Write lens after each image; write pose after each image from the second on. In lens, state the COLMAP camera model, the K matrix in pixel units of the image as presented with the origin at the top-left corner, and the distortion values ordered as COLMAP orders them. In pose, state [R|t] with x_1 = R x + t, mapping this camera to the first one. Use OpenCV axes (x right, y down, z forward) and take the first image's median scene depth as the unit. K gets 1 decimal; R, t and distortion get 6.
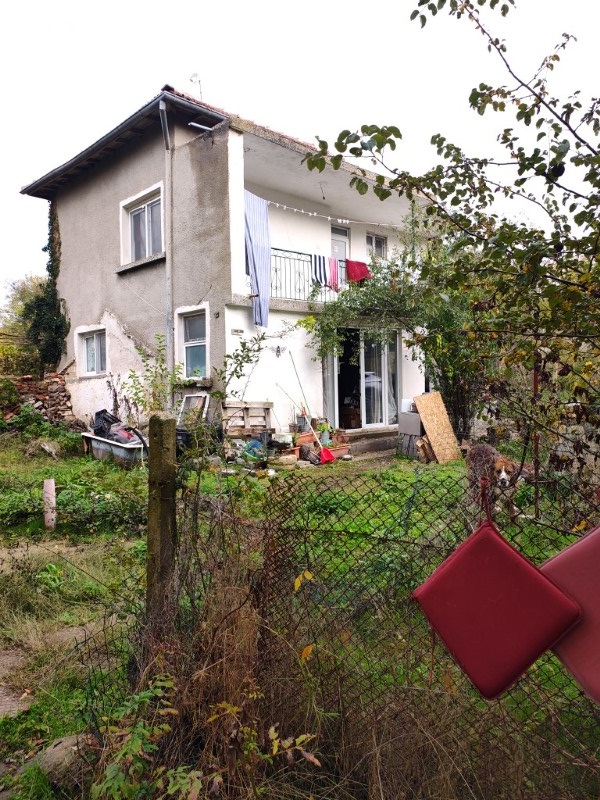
lens RADIAL K [[597.1, 0, 302.7], [0, 597.1, 392.3], [0, 0, 1]] dist [0.049331, -0.067097]
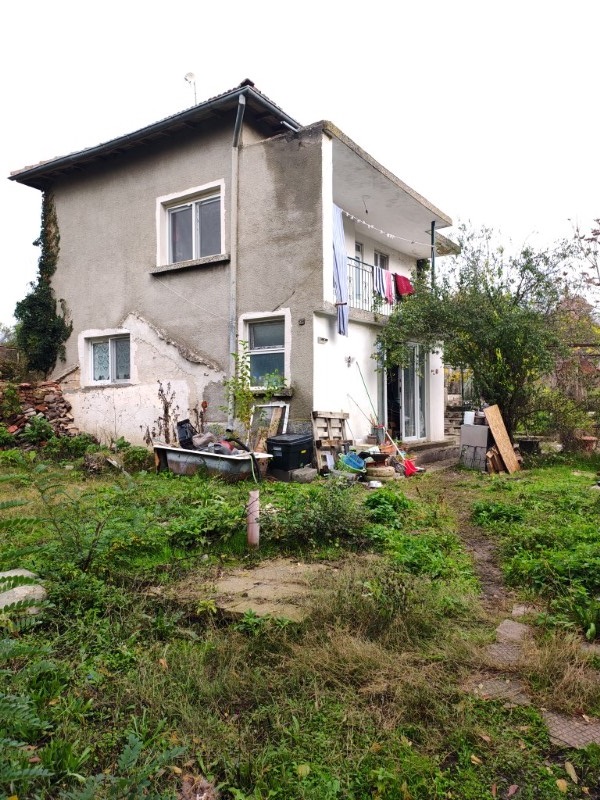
lens RADIAL K [[597.1, 0, 298.6], [0, 597.1, 399.5], [0, 0, 1]] dist [0.049331, -0.067097]
pose [[0.974894, 0.013487, 0.222259, -0.323631], [-0.008699, 0.999709, -0.022509, 0.015488], [-0.222497, 0.020010, 0.974728, 0.058622]]
